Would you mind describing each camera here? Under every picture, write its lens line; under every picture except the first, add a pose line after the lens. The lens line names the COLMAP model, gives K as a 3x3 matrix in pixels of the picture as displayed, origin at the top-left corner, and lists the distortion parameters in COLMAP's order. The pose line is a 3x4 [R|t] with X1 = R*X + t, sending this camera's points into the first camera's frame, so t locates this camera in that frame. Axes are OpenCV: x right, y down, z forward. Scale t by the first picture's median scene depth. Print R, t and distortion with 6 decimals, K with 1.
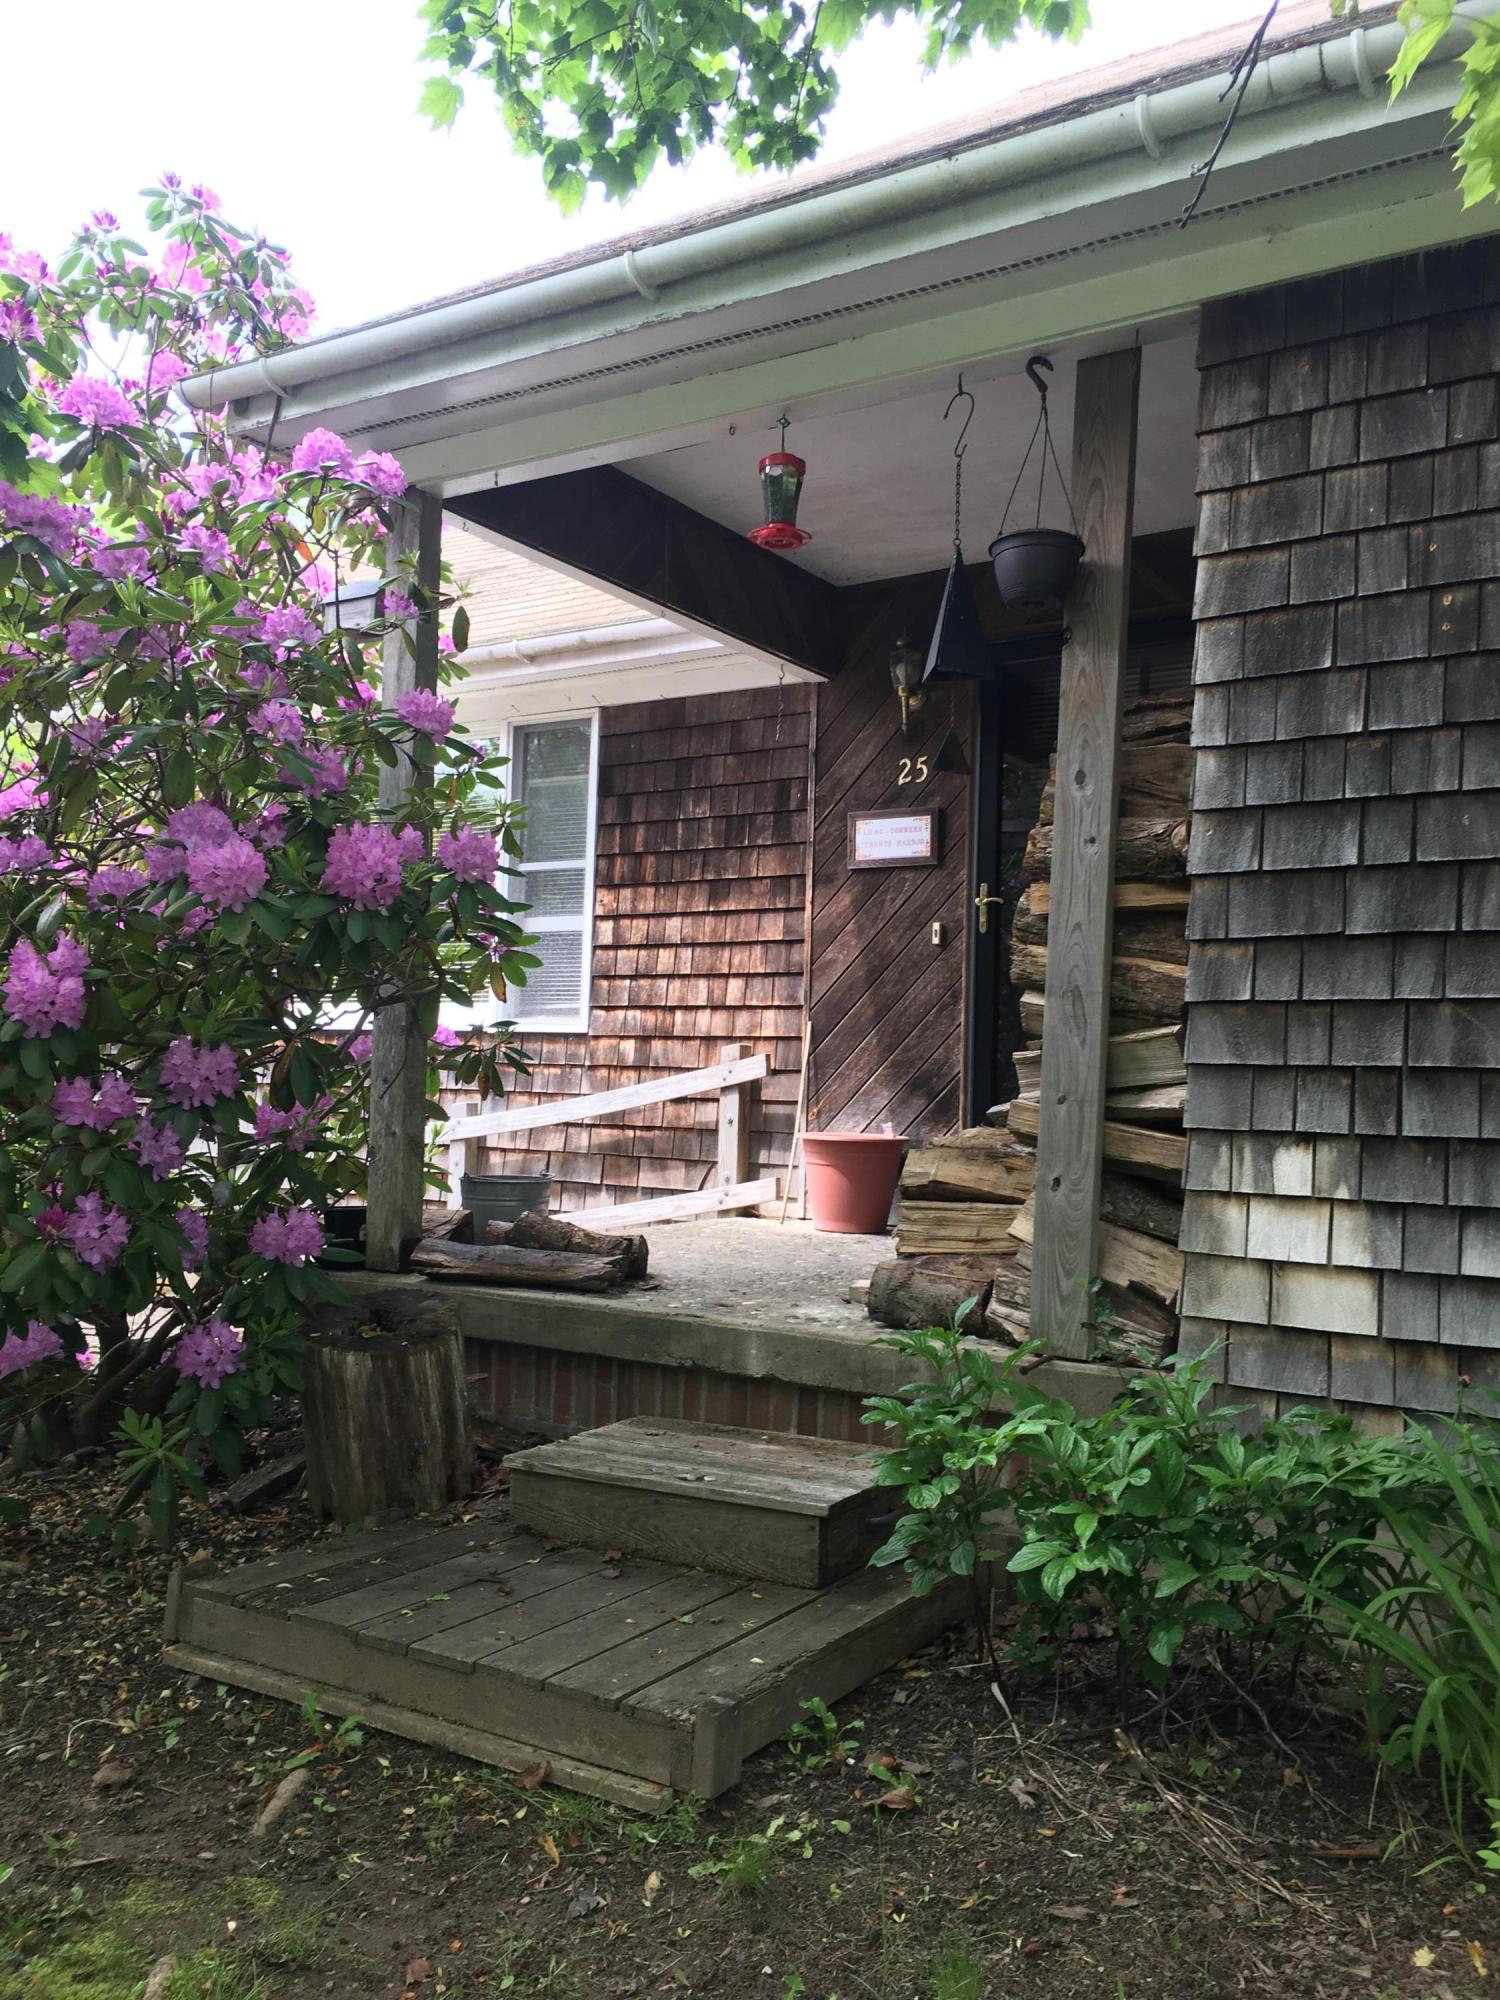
lens RADIAL K [[1701.7, 0, 750.0], [0, 1701.7, 1000.0], [0, 0, 1]] dist [0.002263, -0.001168]
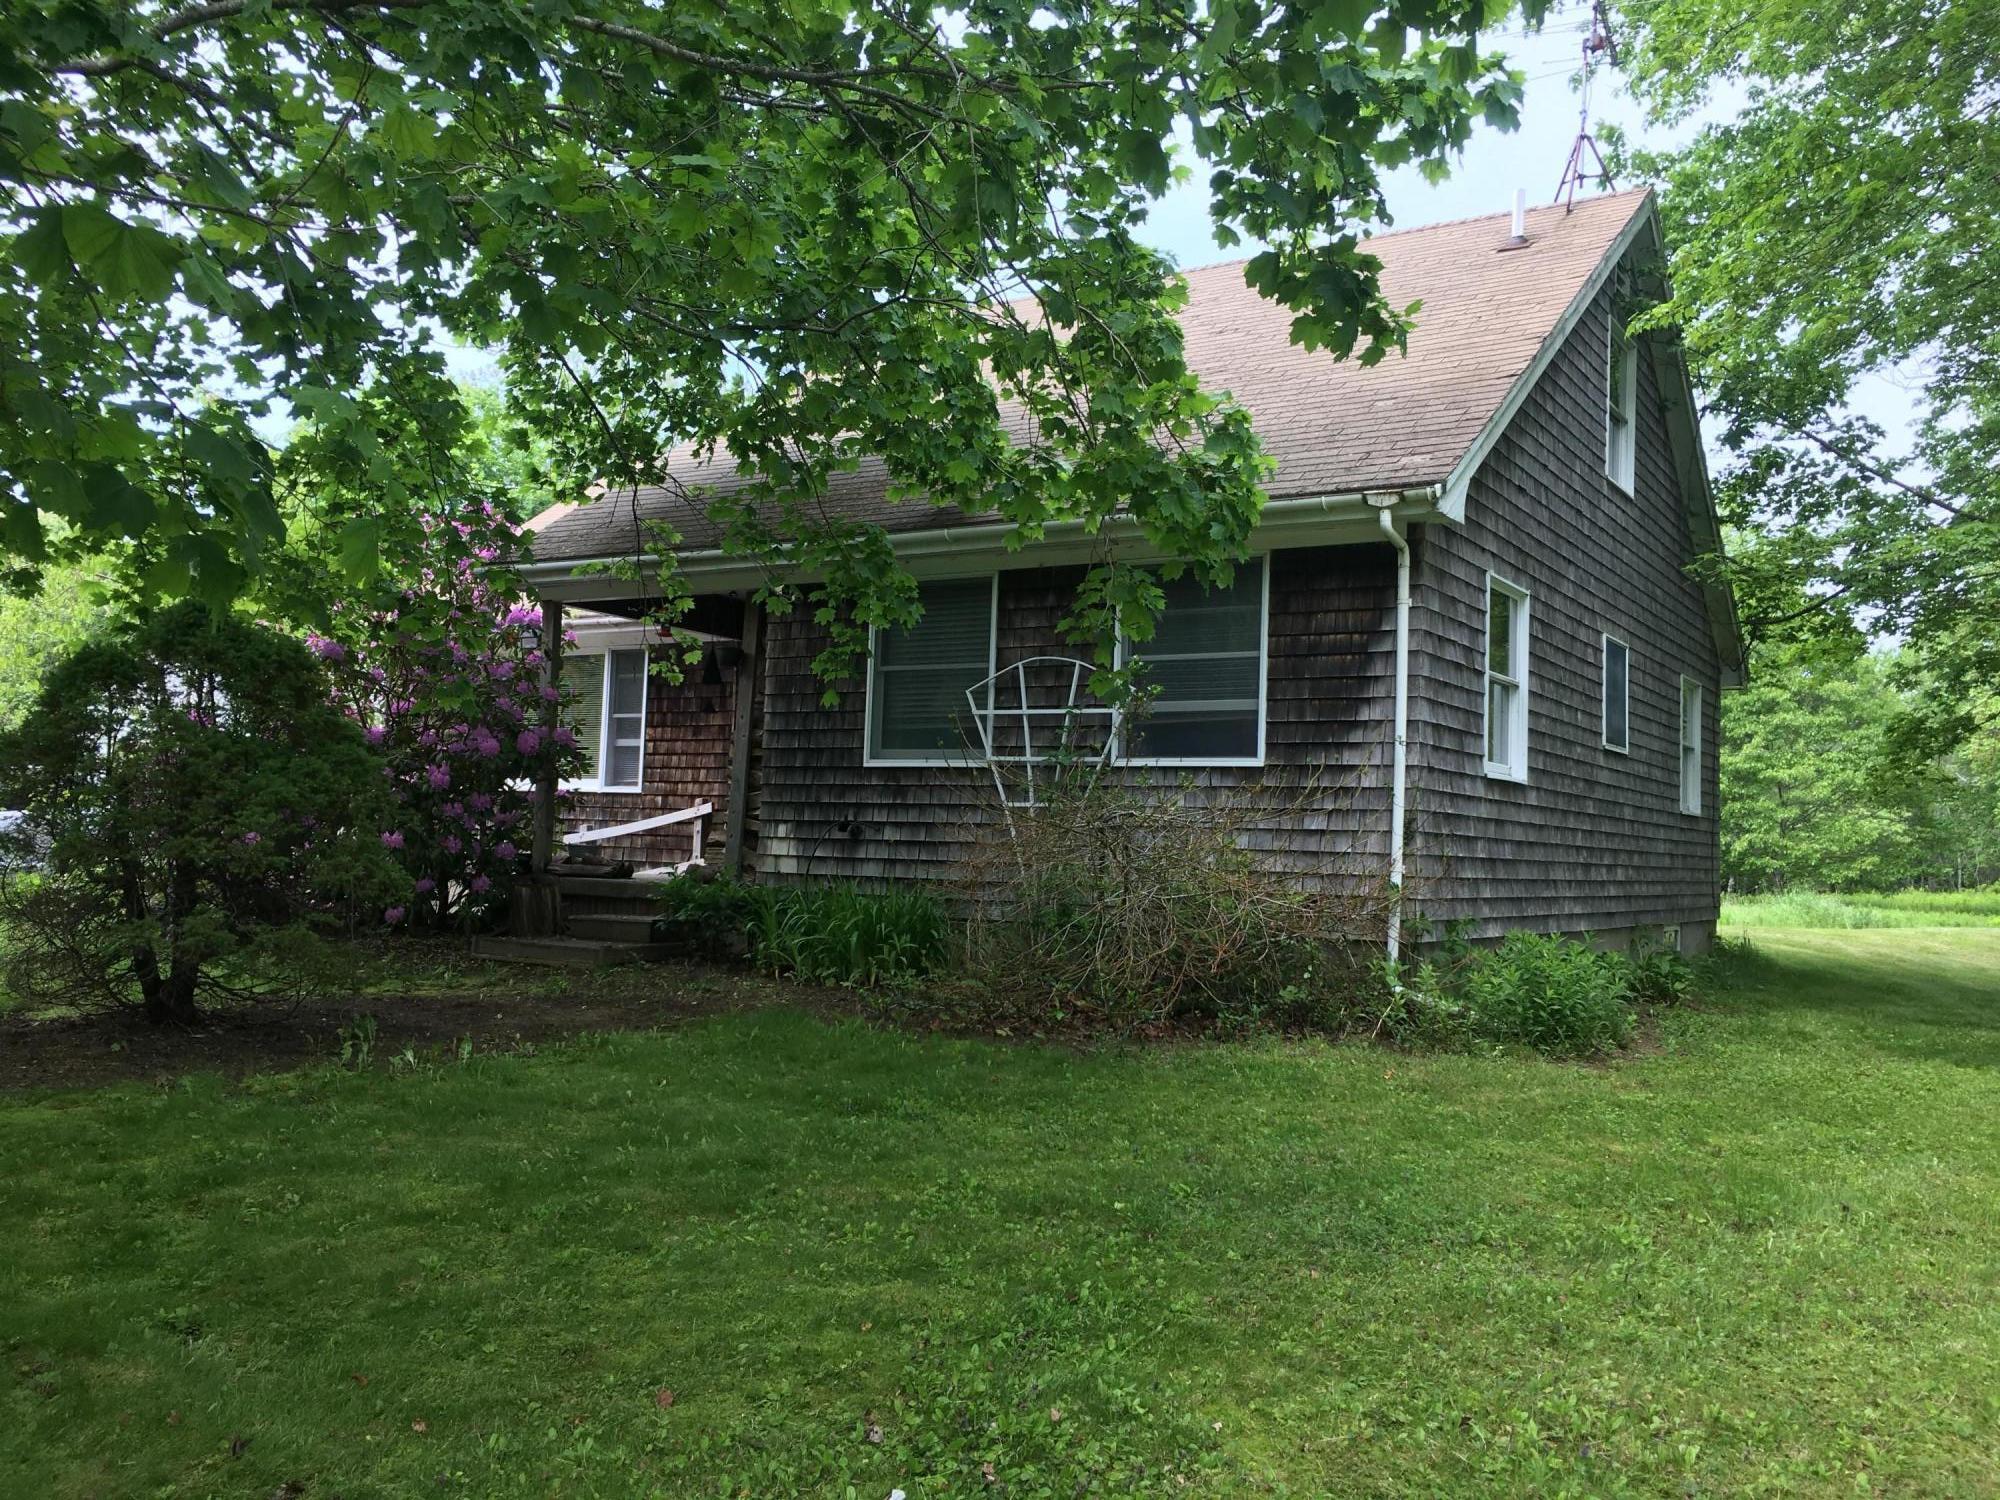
lens RADIAL K [[1734.3, 0, 1067.8], [0, 1734.3, 750.9], [0, 0, 1]] dist [0.007225, 0.000357]
pose [[0.998458, 0.010542, 0.054504, 0.358212], [-0.010086, 0.999912, -0.008626, -0.022618], [-0.054590, 0.008063, 0.998476, -1.367533]]
